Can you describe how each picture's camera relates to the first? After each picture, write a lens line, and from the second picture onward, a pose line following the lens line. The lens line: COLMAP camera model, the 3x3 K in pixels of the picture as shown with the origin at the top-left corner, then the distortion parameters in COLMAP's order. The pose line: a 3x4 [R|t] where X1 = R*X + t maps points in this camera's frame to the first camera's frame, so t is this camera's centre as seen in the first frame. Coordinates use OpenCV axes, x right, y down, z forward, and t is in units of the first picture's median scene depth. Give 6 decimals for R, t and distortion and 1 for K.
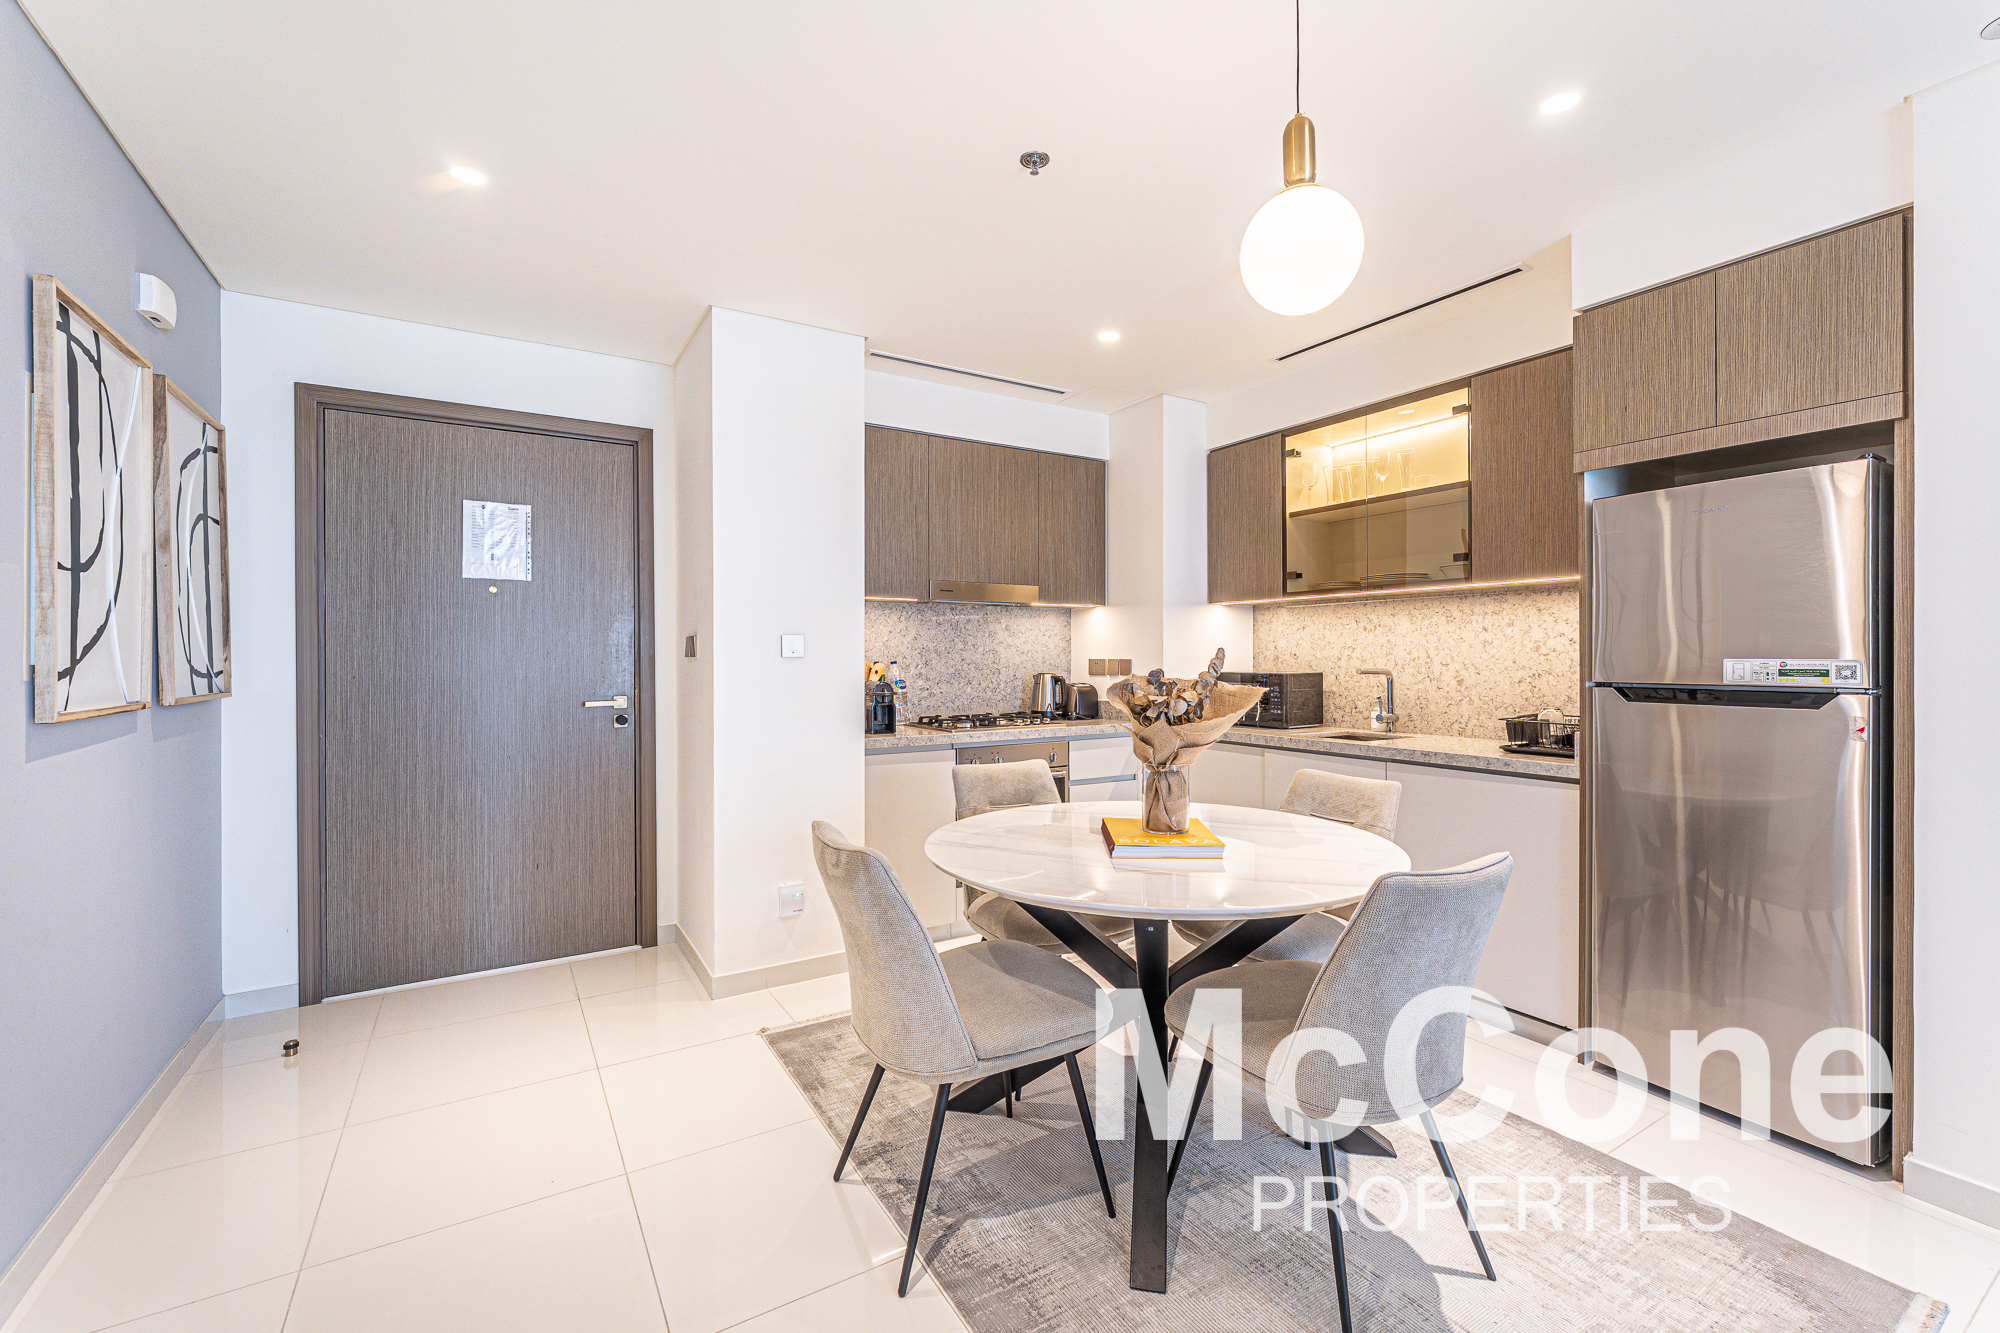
lens RADIAL K [[831.9, 0, 1007.1], [0, 831.9, 656.9], [0, 0, 1]] dist [0.000387, 0.000077]
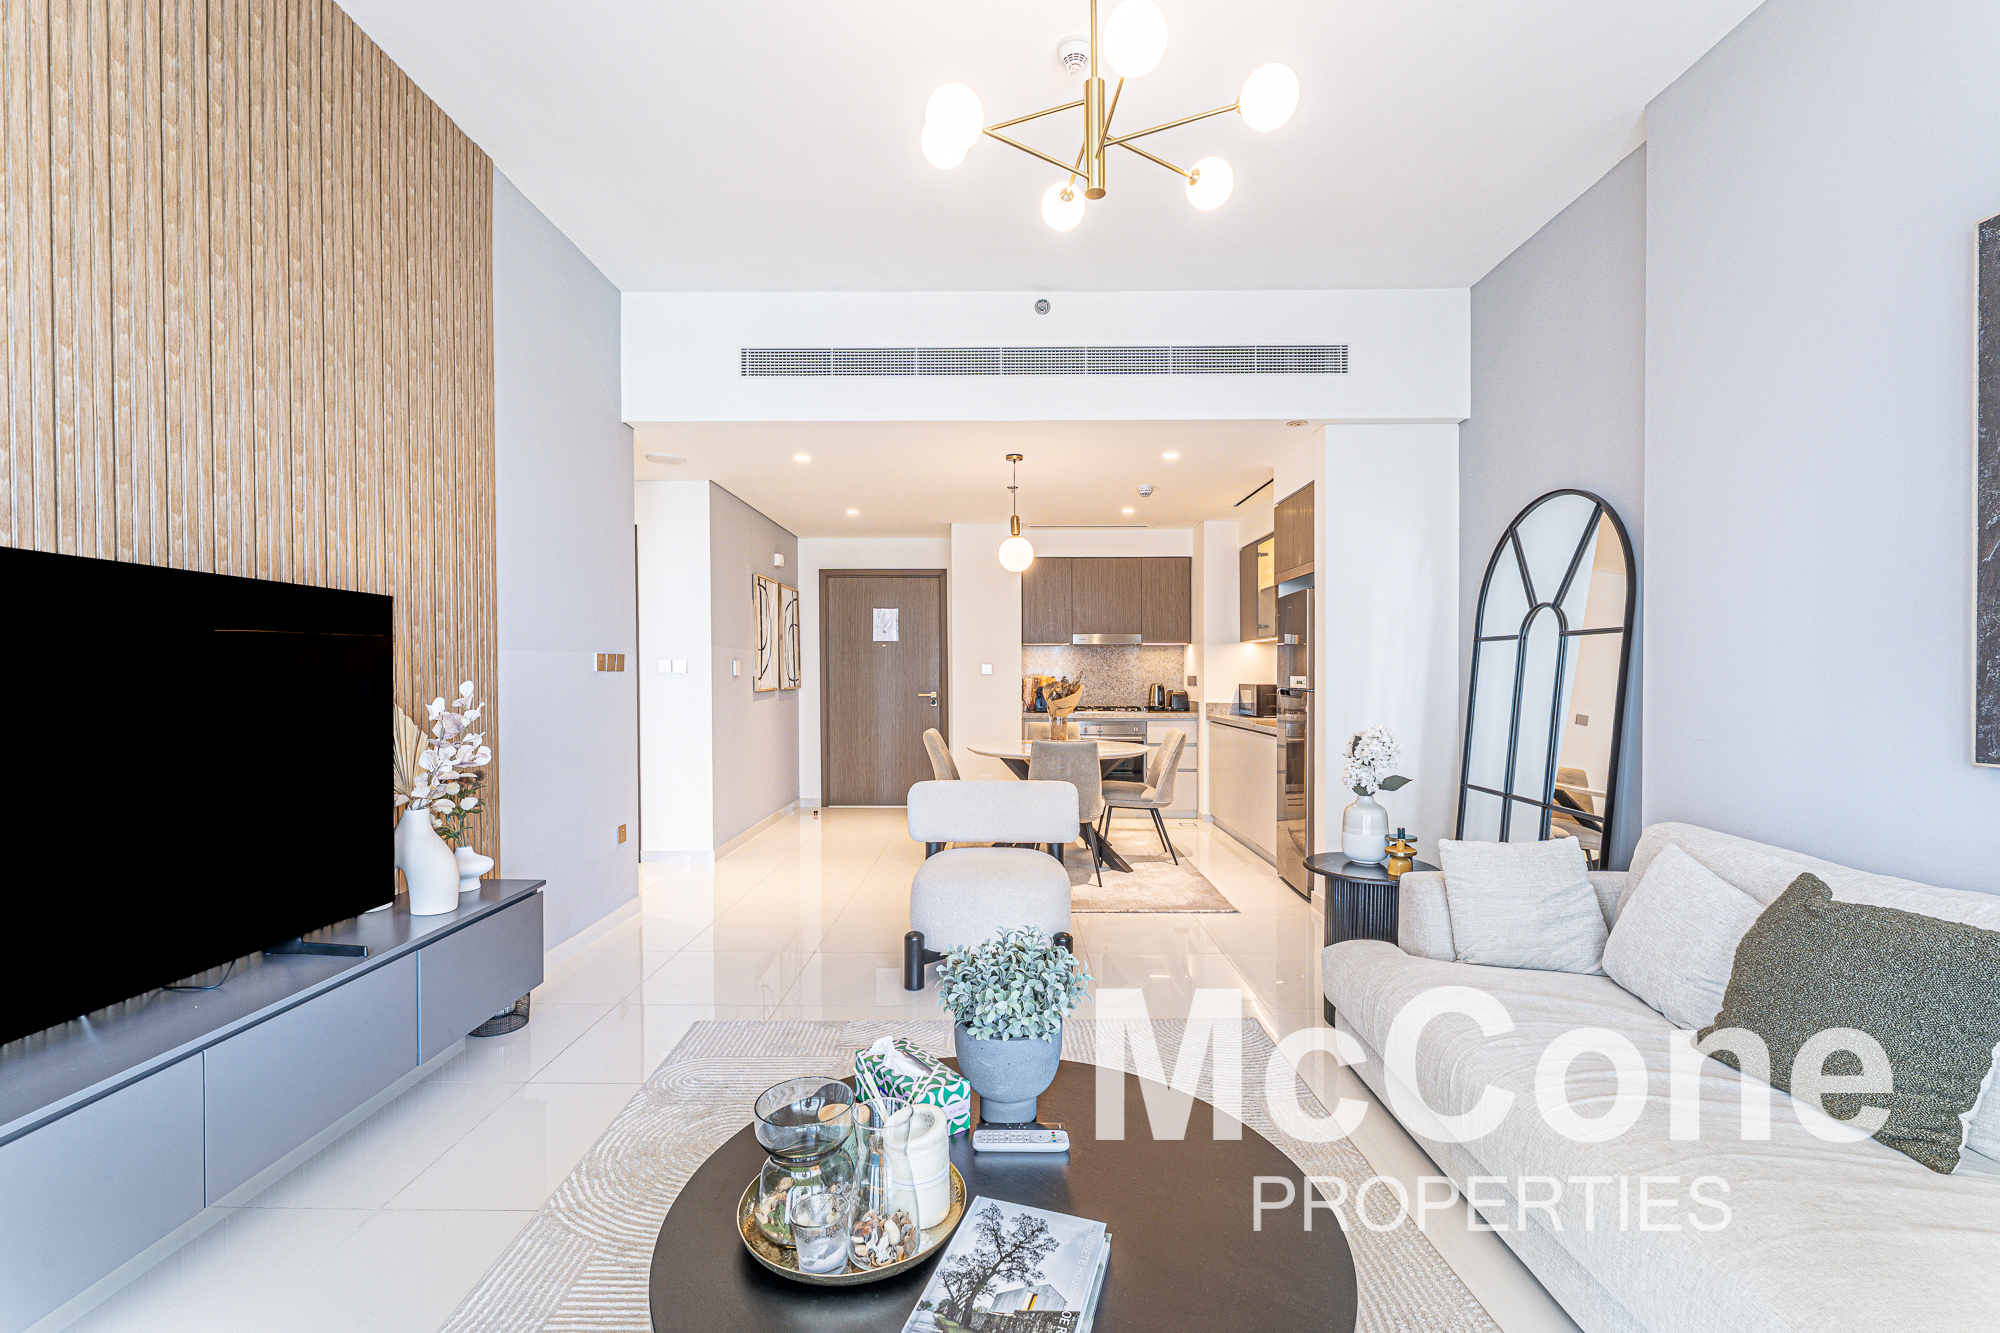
lens RADIAL K [[821.2, 0, 1006.5], [0, 821.2, 685.9], [0, 0, 1]] dist [-0.001424, -0.000422]
pose [[0.850865, 0.009637, -0.525296, 0.876895], [-0.001727, 0.999878, 0.015546, -0.002794], [0.525382, -0.012321, 0.850778, -0.778776]]
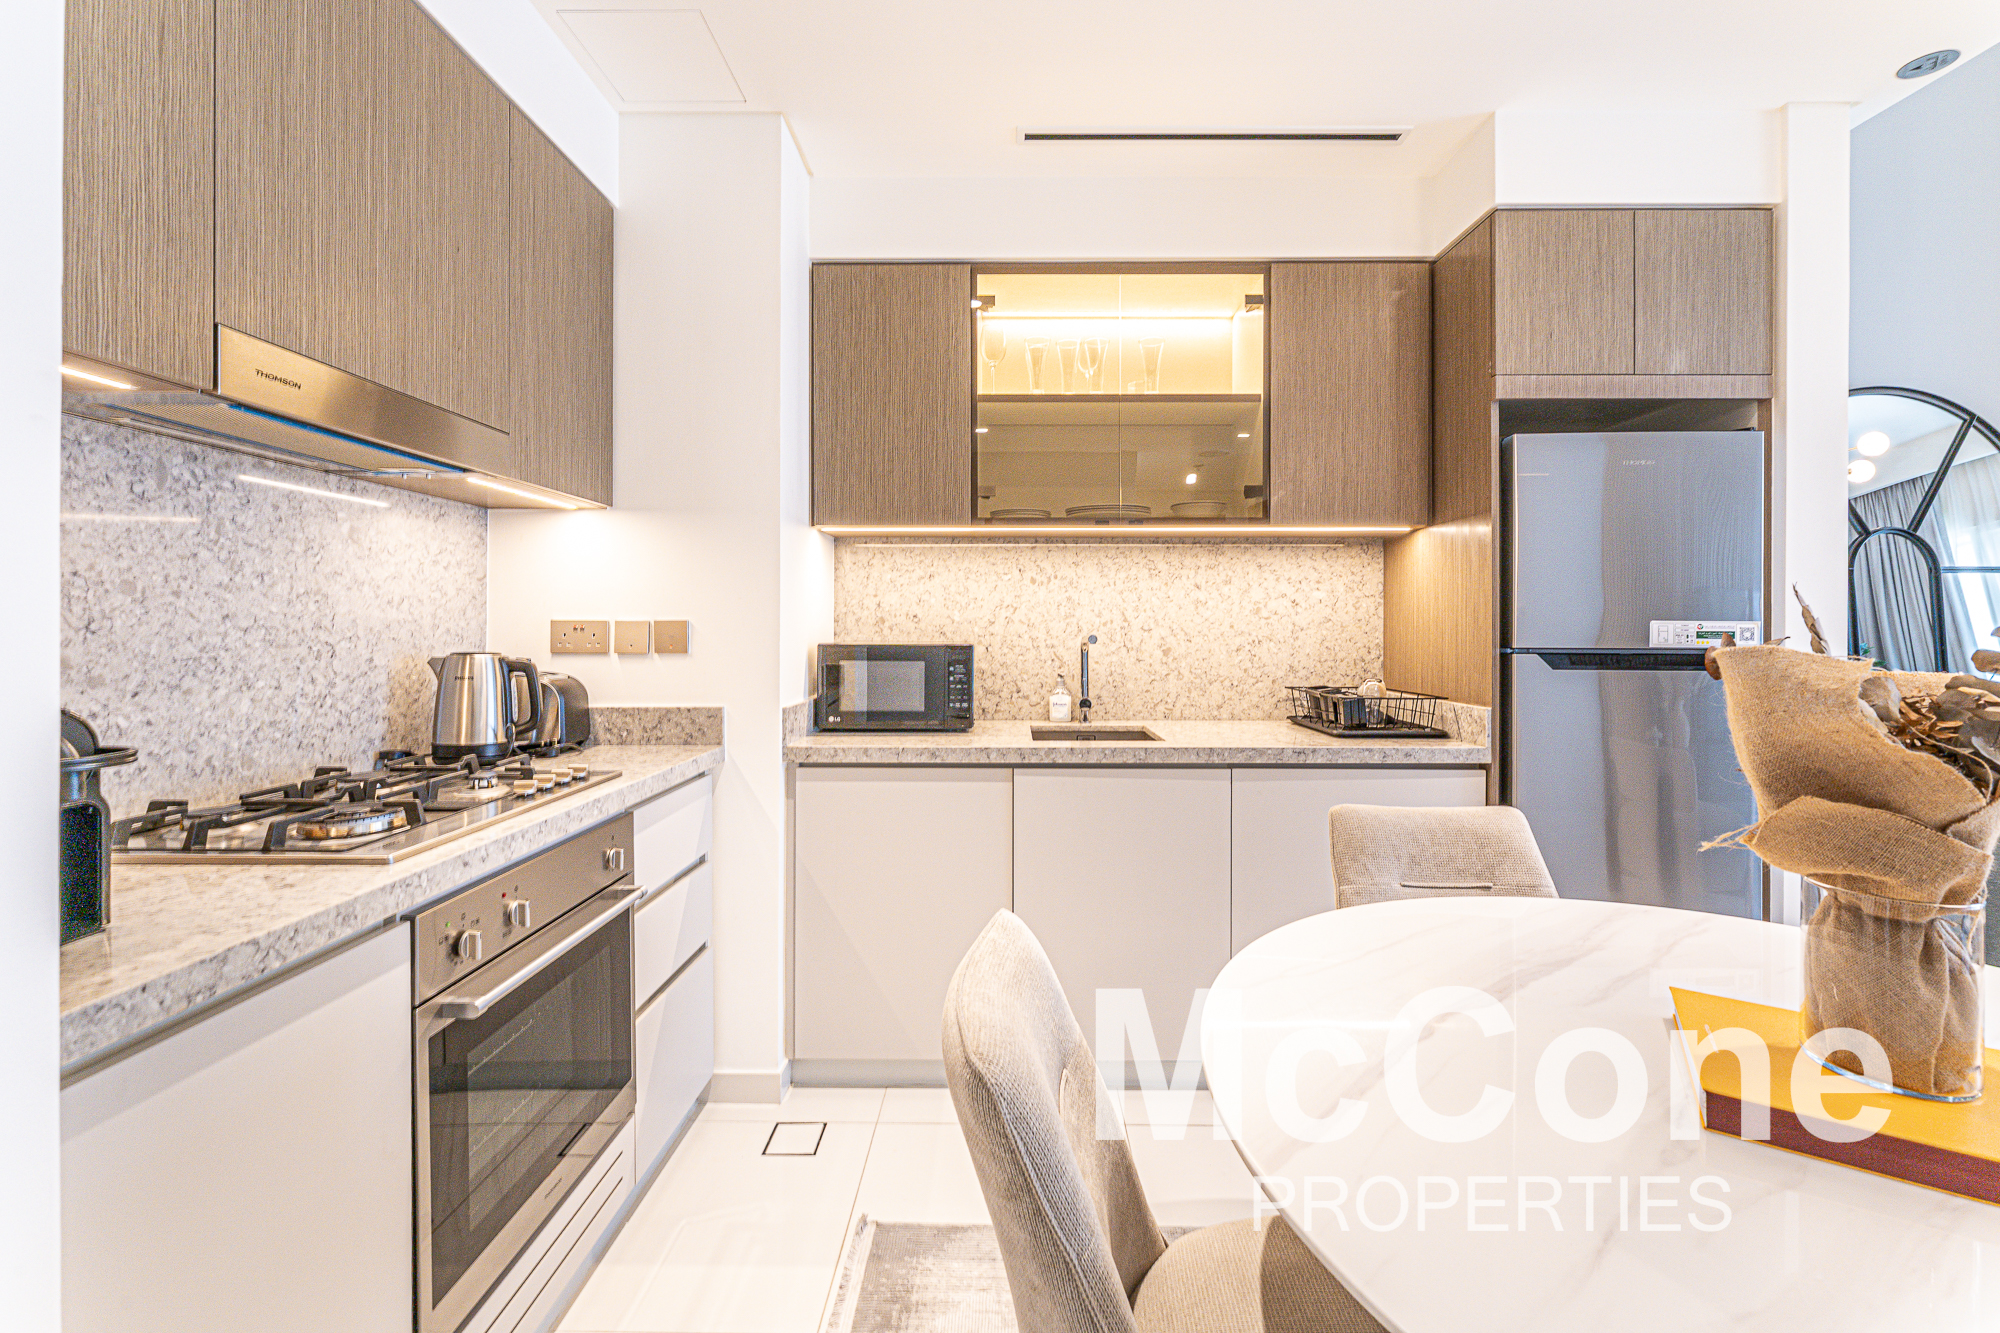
lens RADIAL K [[820.6, 0, 1028.3], [0, 820.6, 632.4], [0, 0, 1]] dist [-0.002259, -0.000156]
pose [[0.536974, -0.001293, 0.843598, -0.198195], [-0.003464, 0.999987, 0.003738, 0.009356], [-0.843592, -0.004930, 0.536963, 0.709739]]
